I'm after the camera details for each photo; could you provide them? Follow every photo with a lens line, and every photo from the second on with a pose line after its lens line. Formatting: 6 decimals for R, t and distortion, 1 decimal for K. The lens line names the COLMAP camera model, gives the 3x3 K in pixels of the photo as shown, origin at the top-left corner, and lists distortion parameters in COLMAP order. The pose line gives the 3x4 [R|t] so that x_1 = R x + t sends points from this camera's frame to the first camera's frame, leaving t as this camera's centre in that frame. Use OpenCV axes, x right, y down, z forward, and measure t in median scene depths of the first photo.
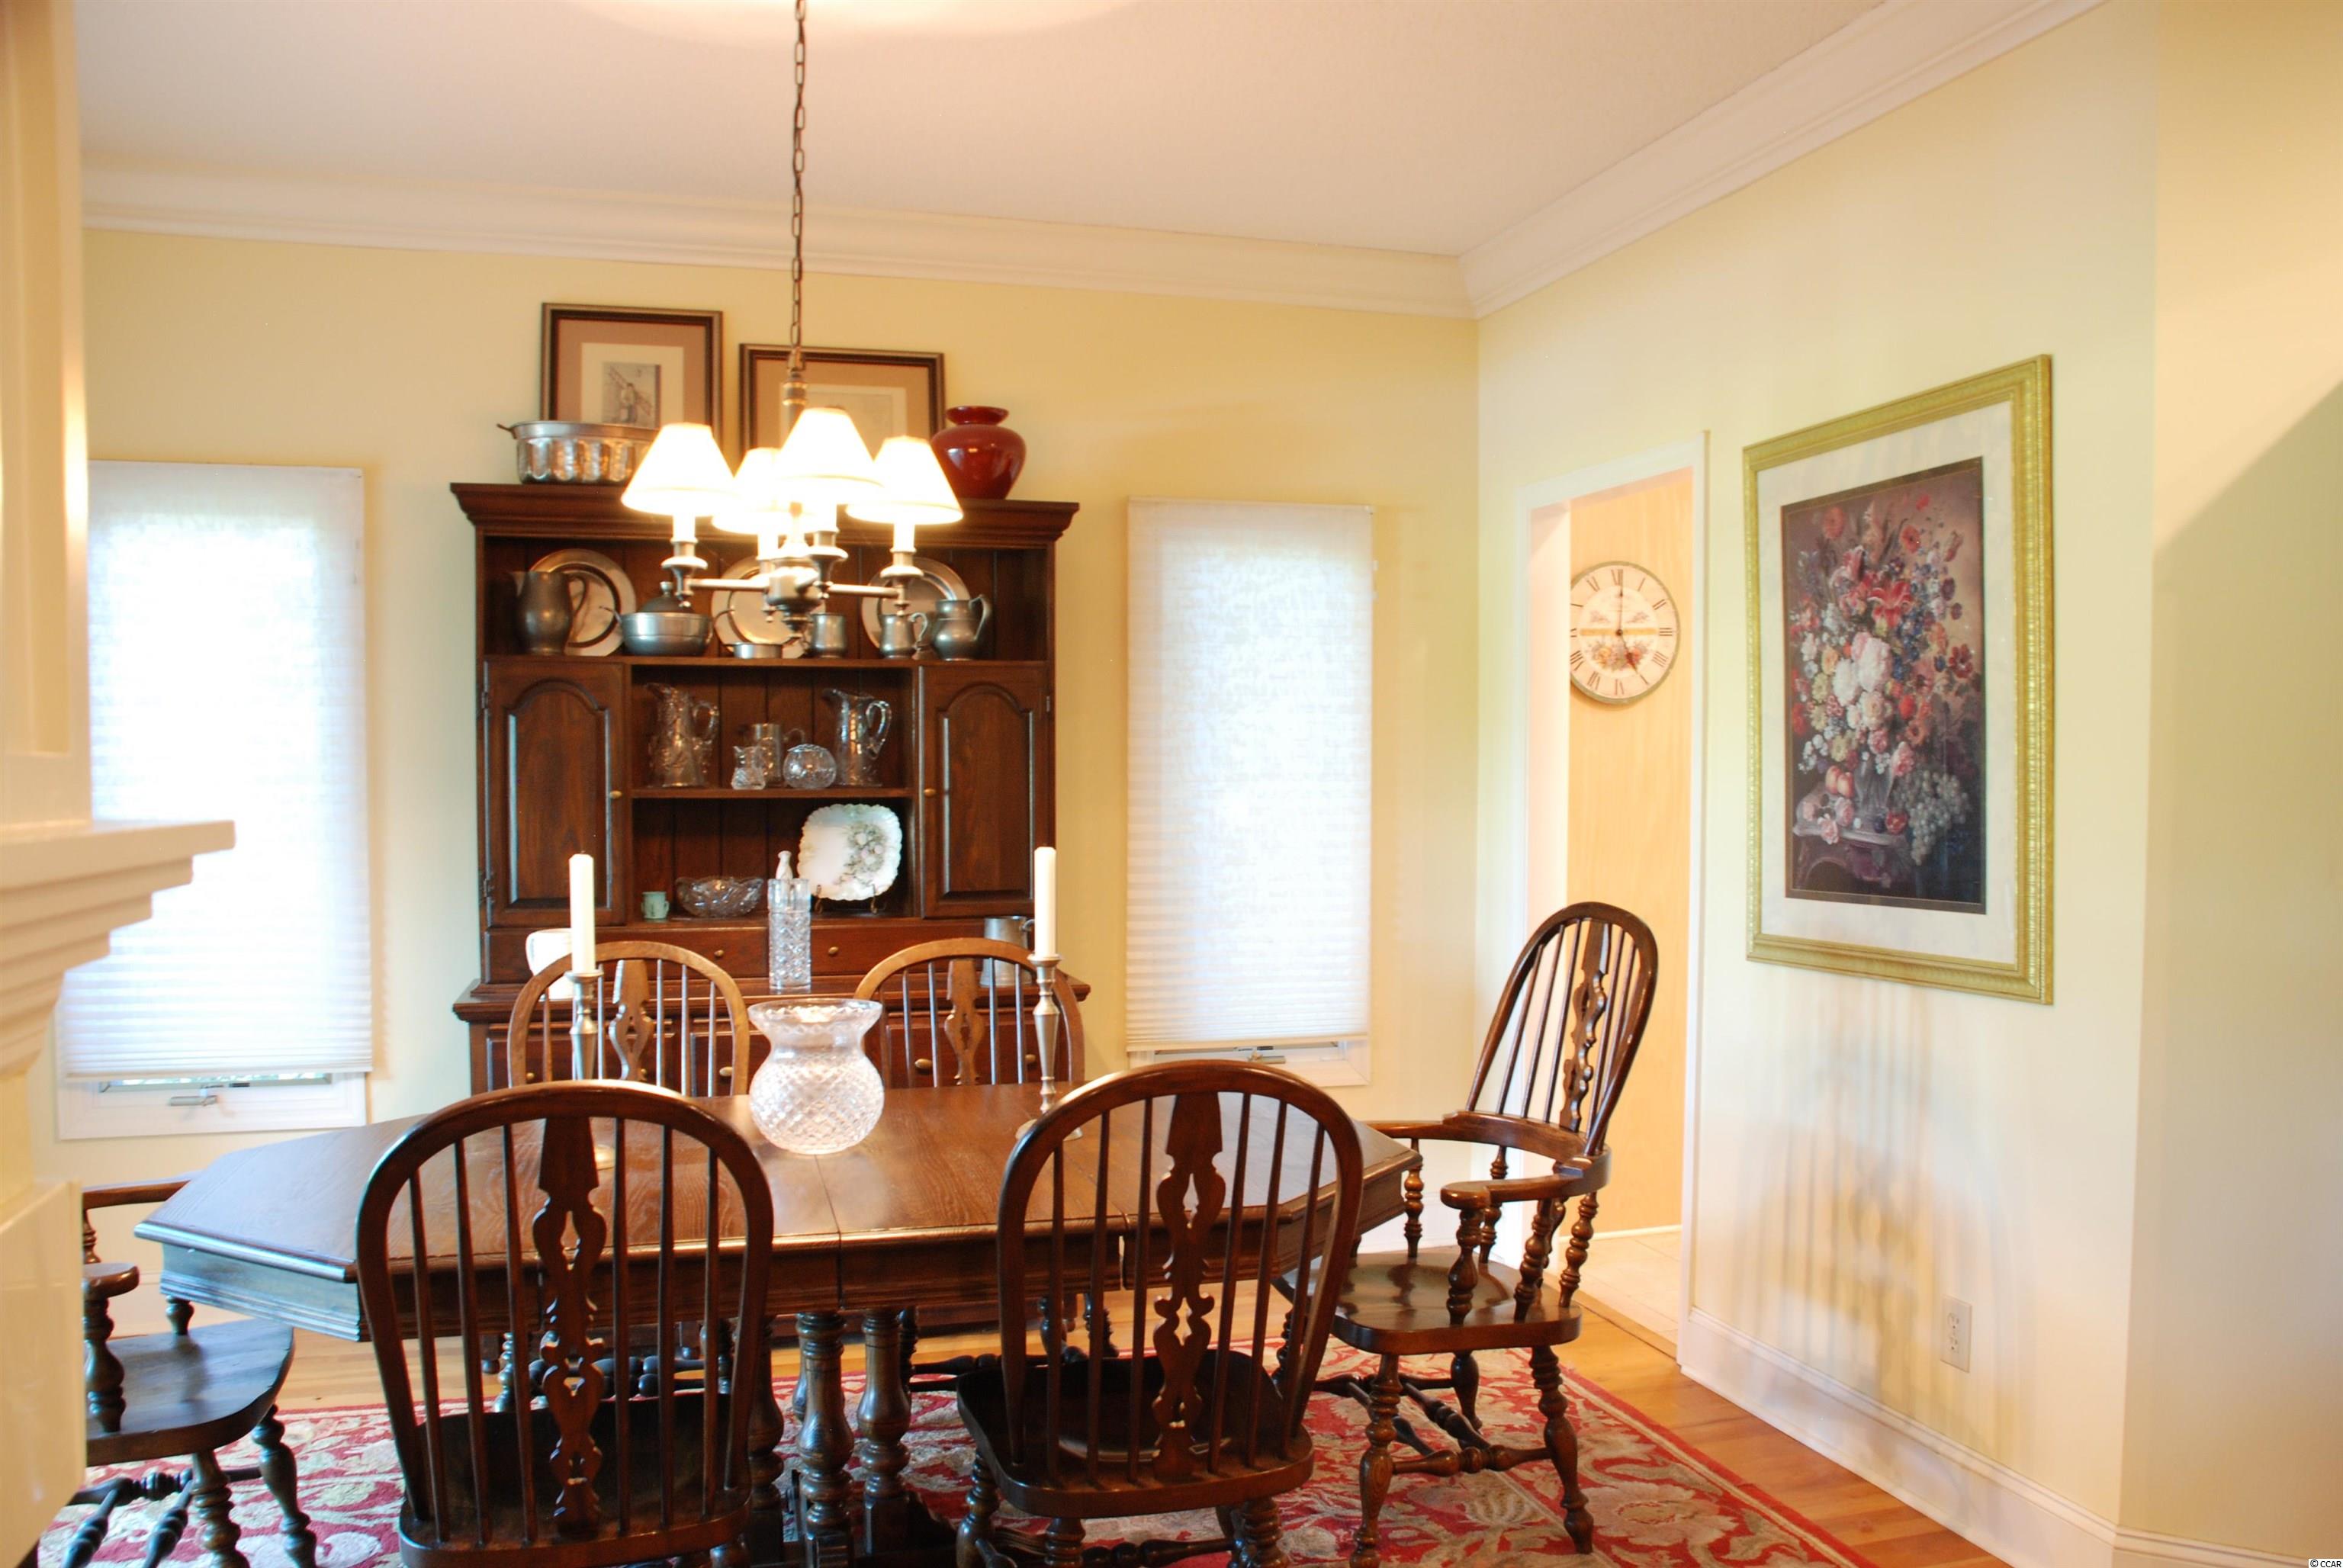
lens RADIAL K [[1860.7, 0, 1219.8], [0, 1860.7, 845.5], [0, 0, 1]] dist [-0.142742, 0.125362]
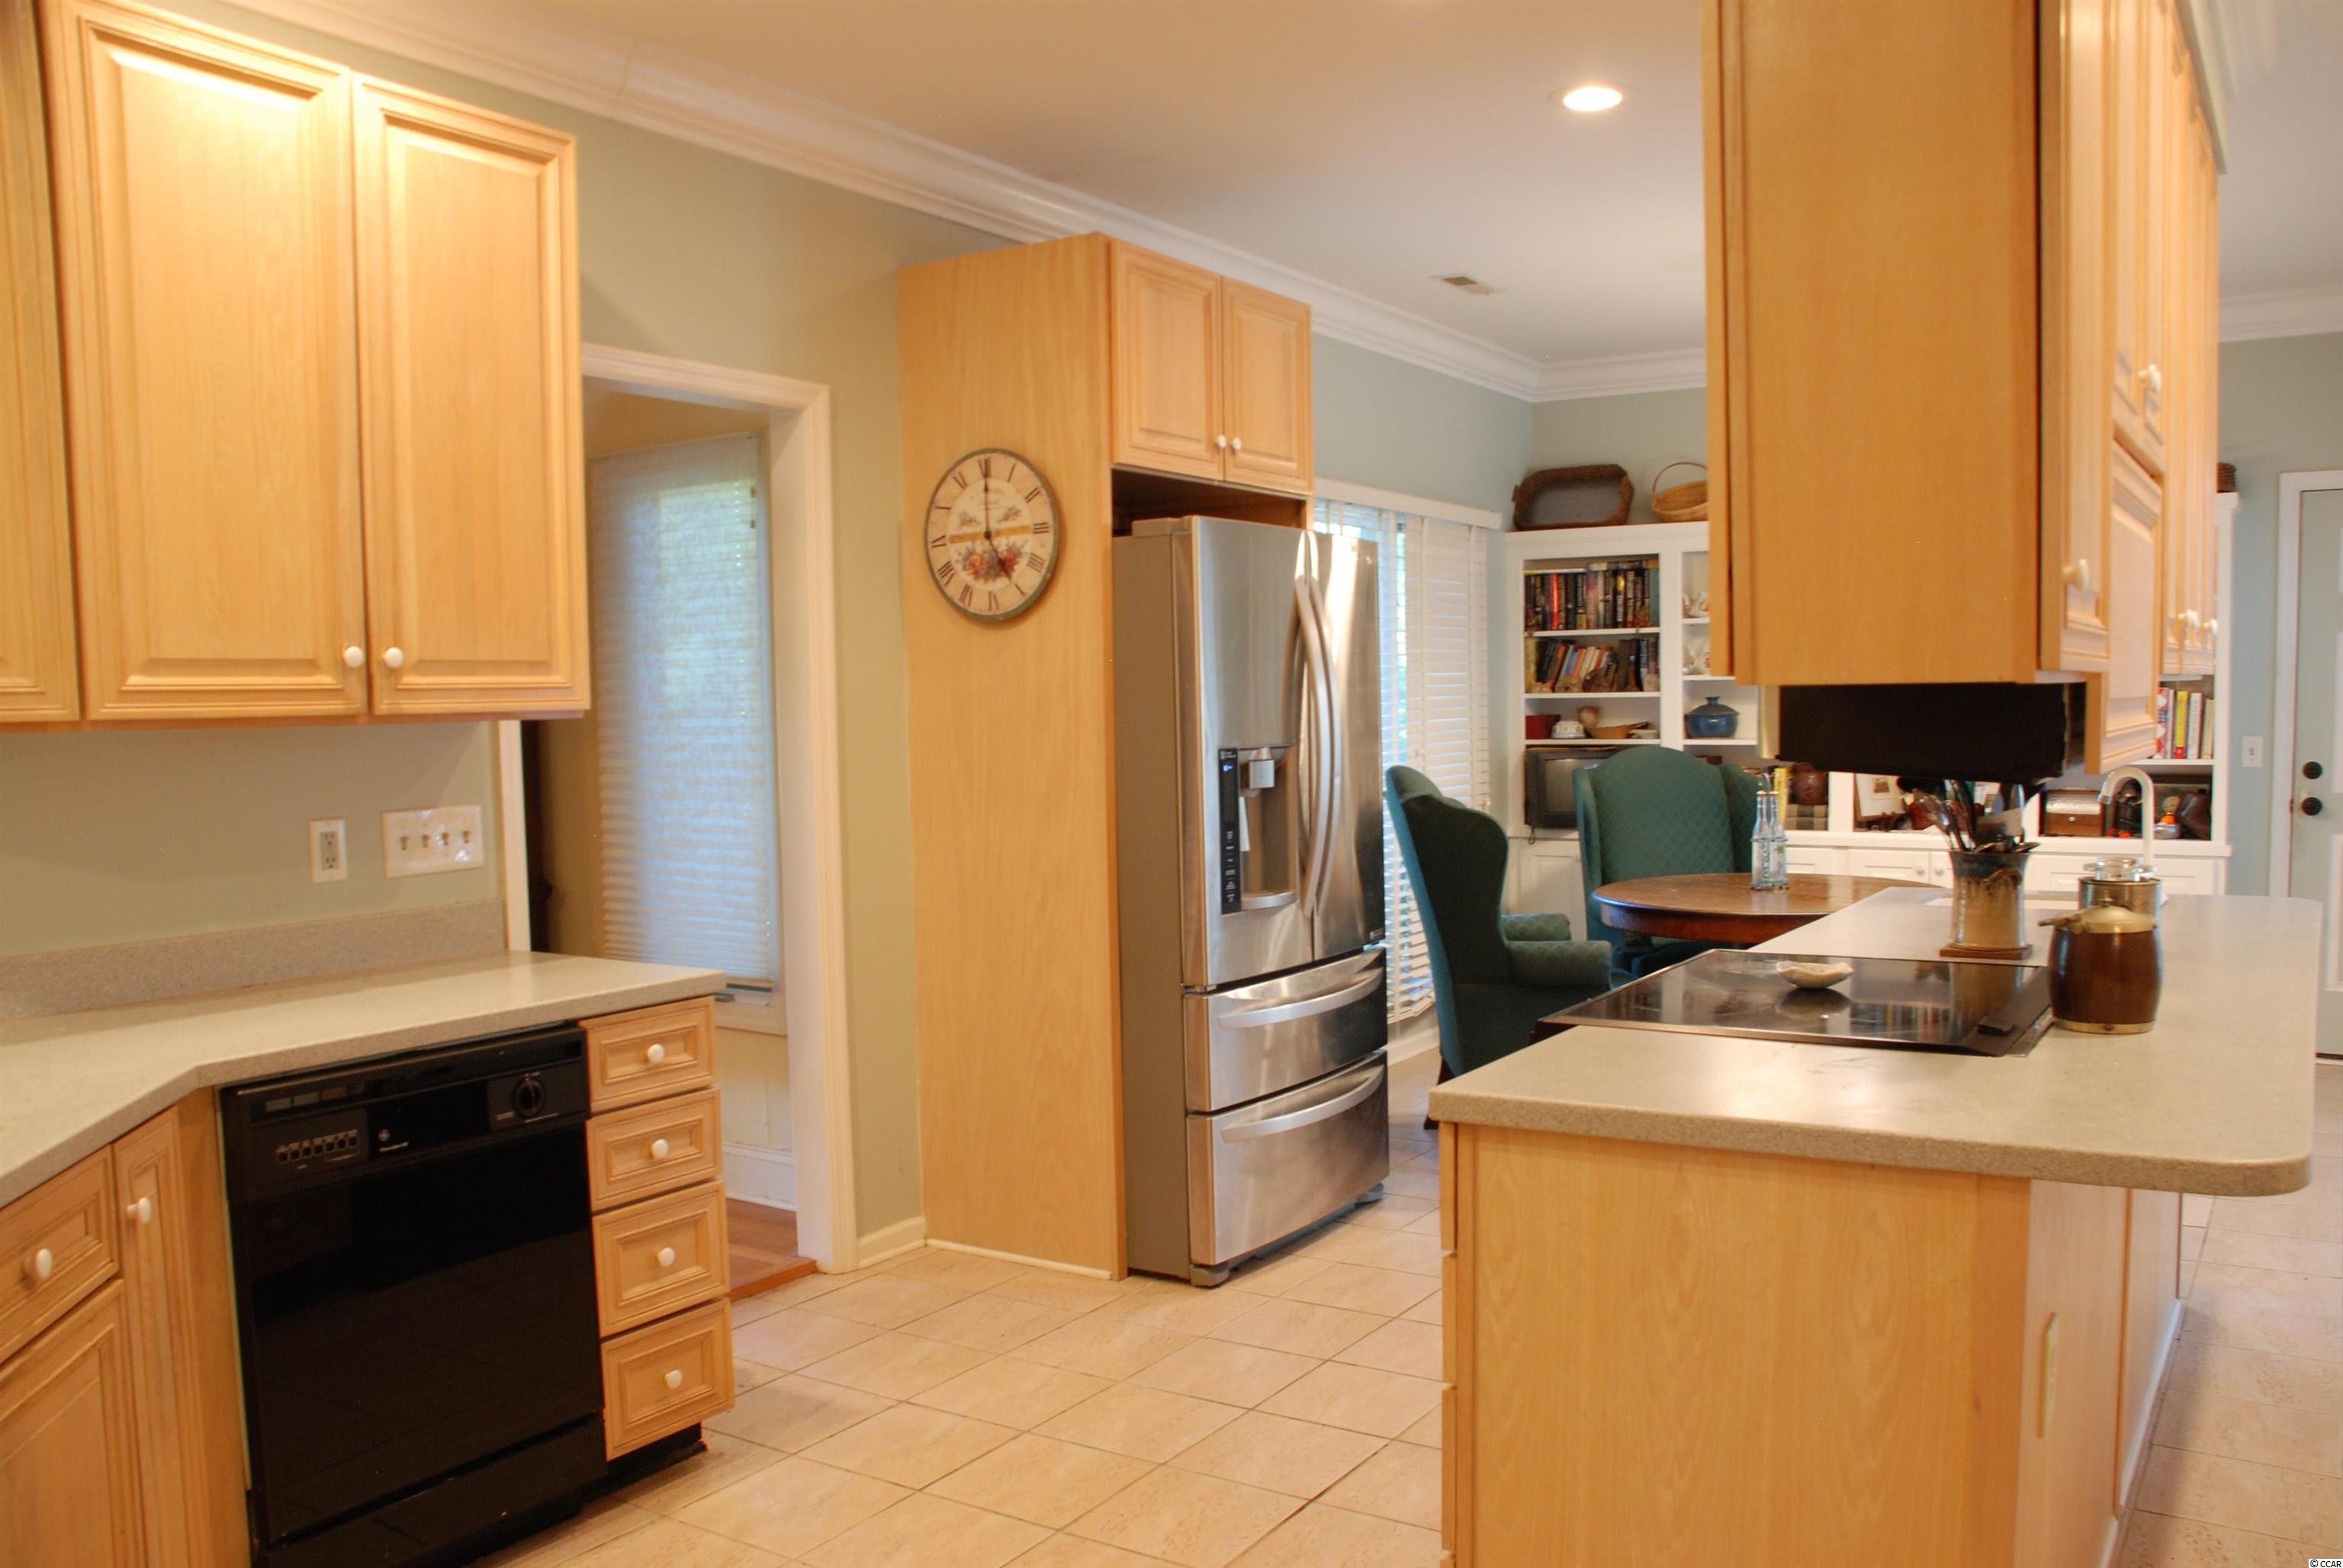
lens RADIAL K [[1854.7, 0, 1212.2], [0, 1854.7, 852.2], [0, 0, 1]] dist [-0.158774, 0.134082]
pose [[0.640223, 0.055502, -0.766182, 1.105427], [-0.017248, 0.998174, 0.057895, -0.027533], [0.767996, -0.023851, 0.640011, 0.653501]]
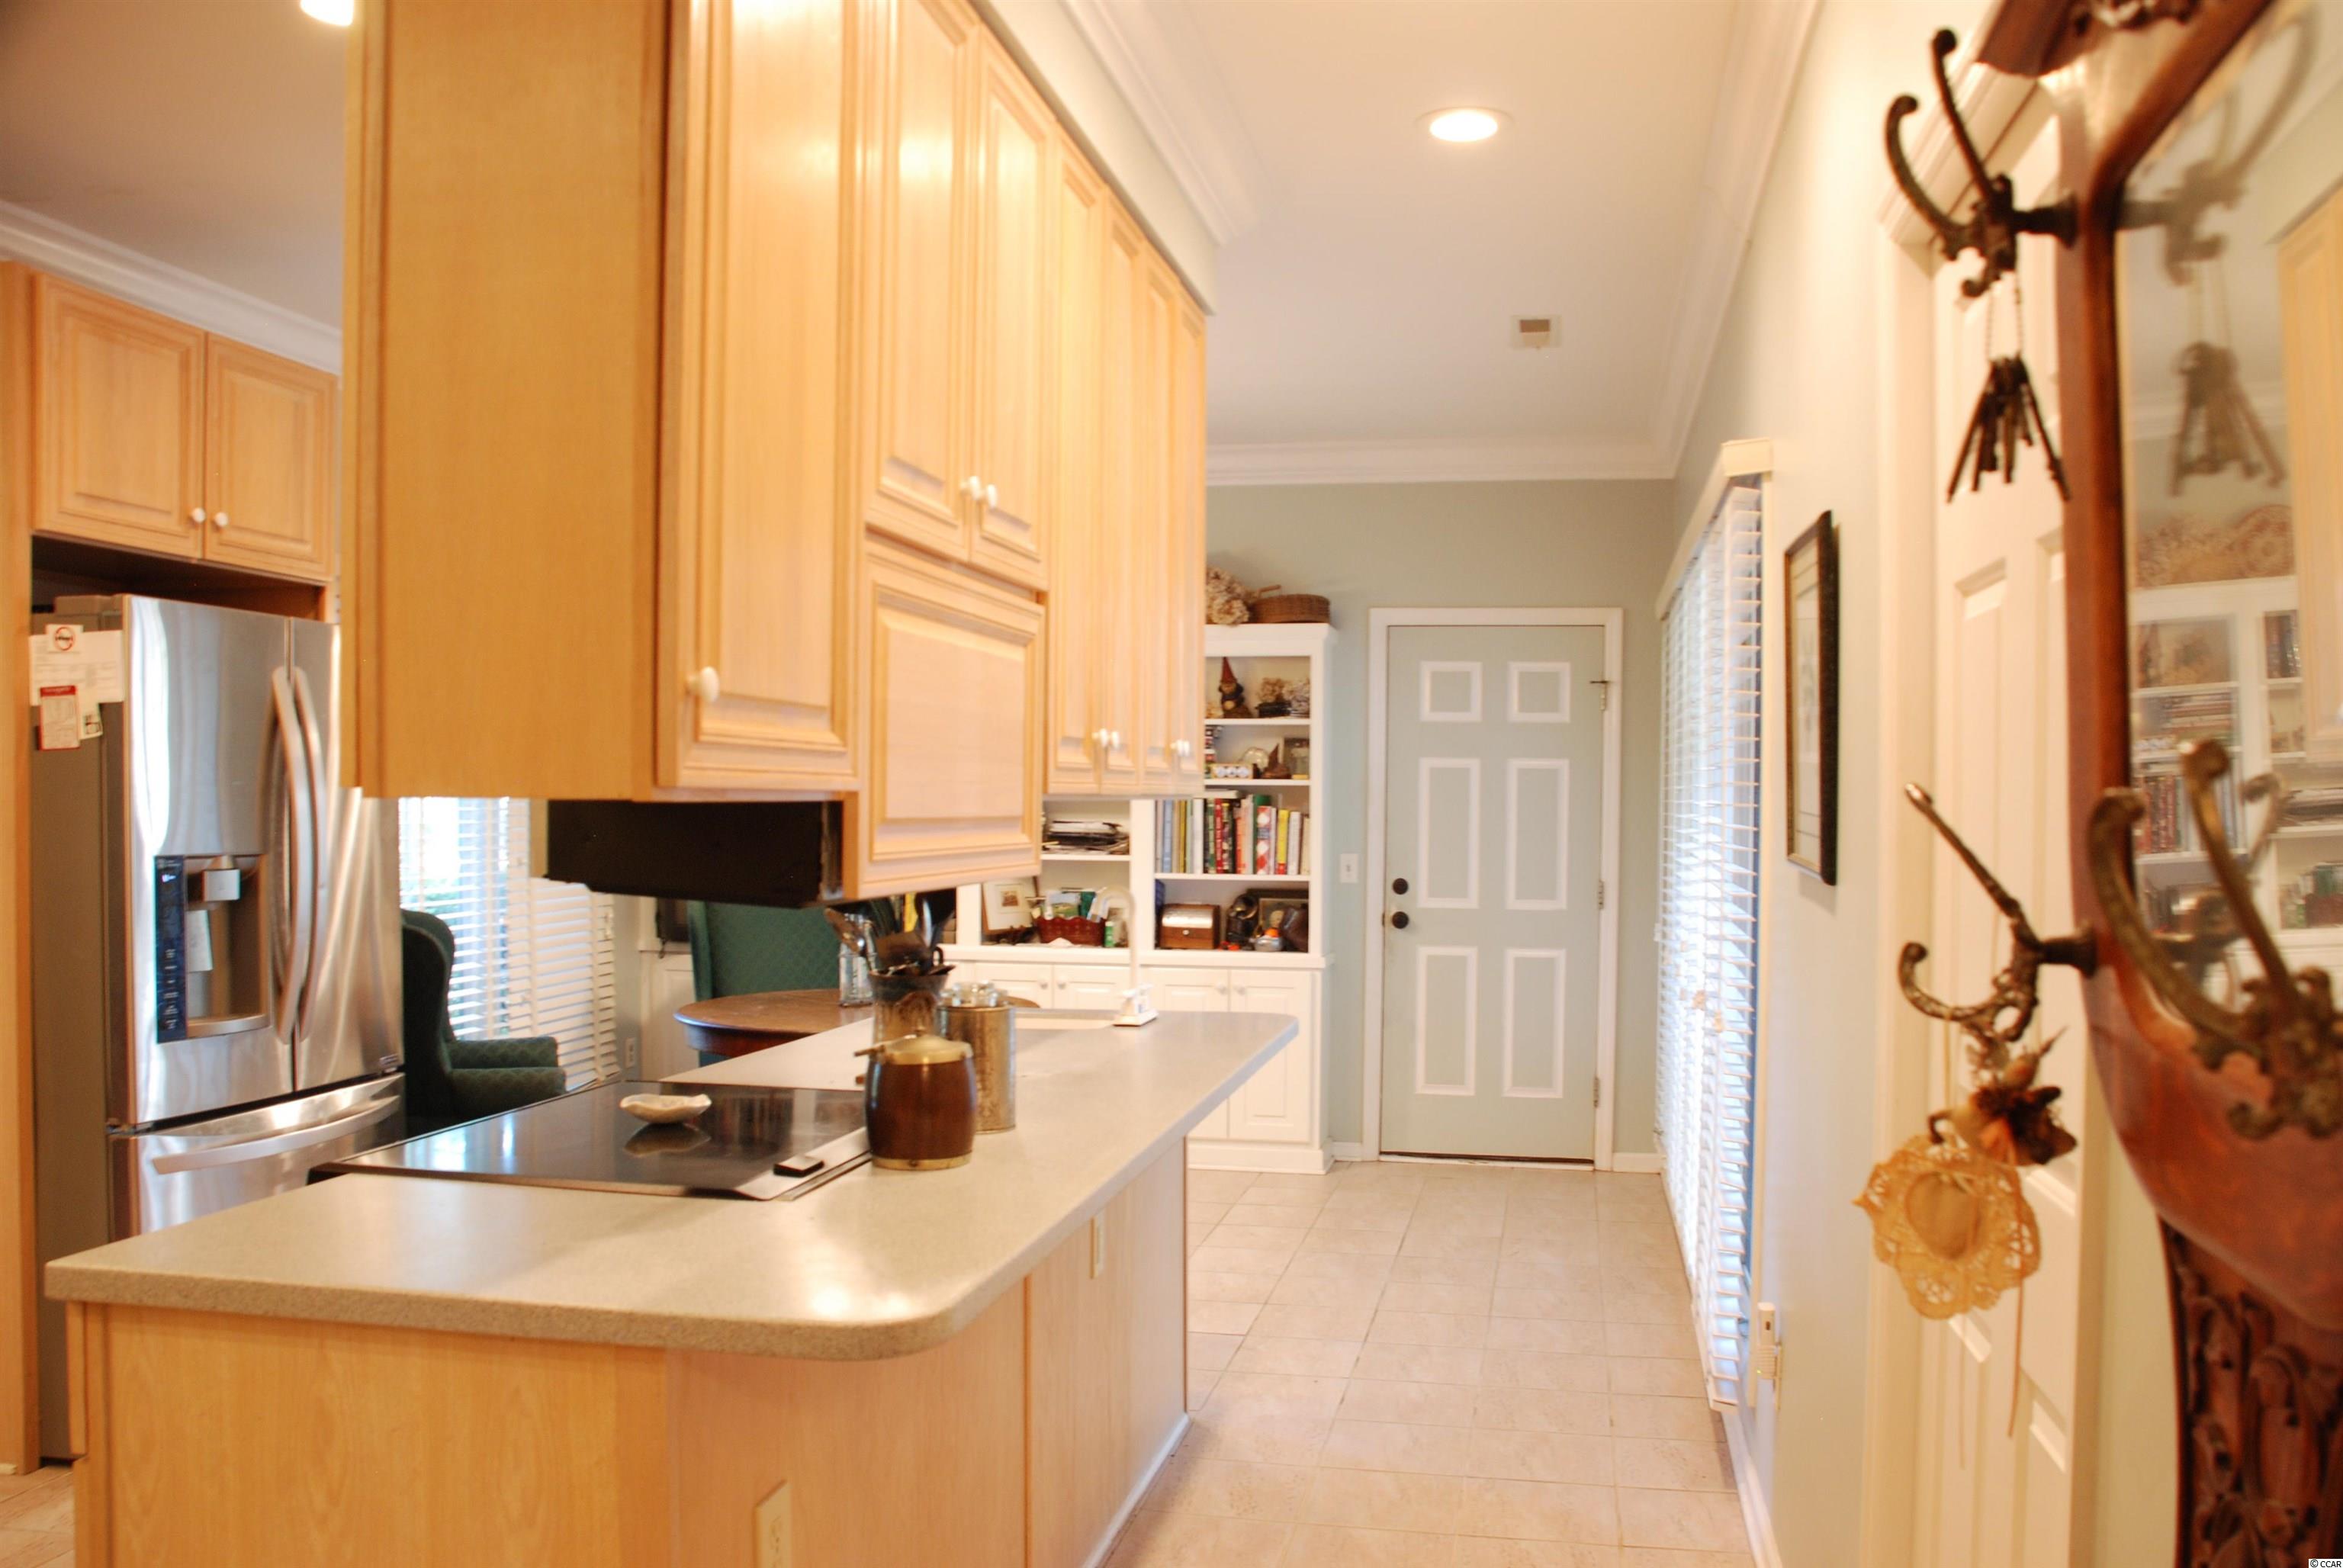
lens RADIAL K [[1854.7, 0, 1212.2], [0, 1854.7, 852.2], [0, 0, 1]] dist [-0.158774, 0.134082]
pose [[0.876794, 0.022653, -0.480332, 1.192513], [-0.031134, 0.999468, -0.009696, -0.034629], [0.479857, 0.023456, 0.877033, 0.784230]]
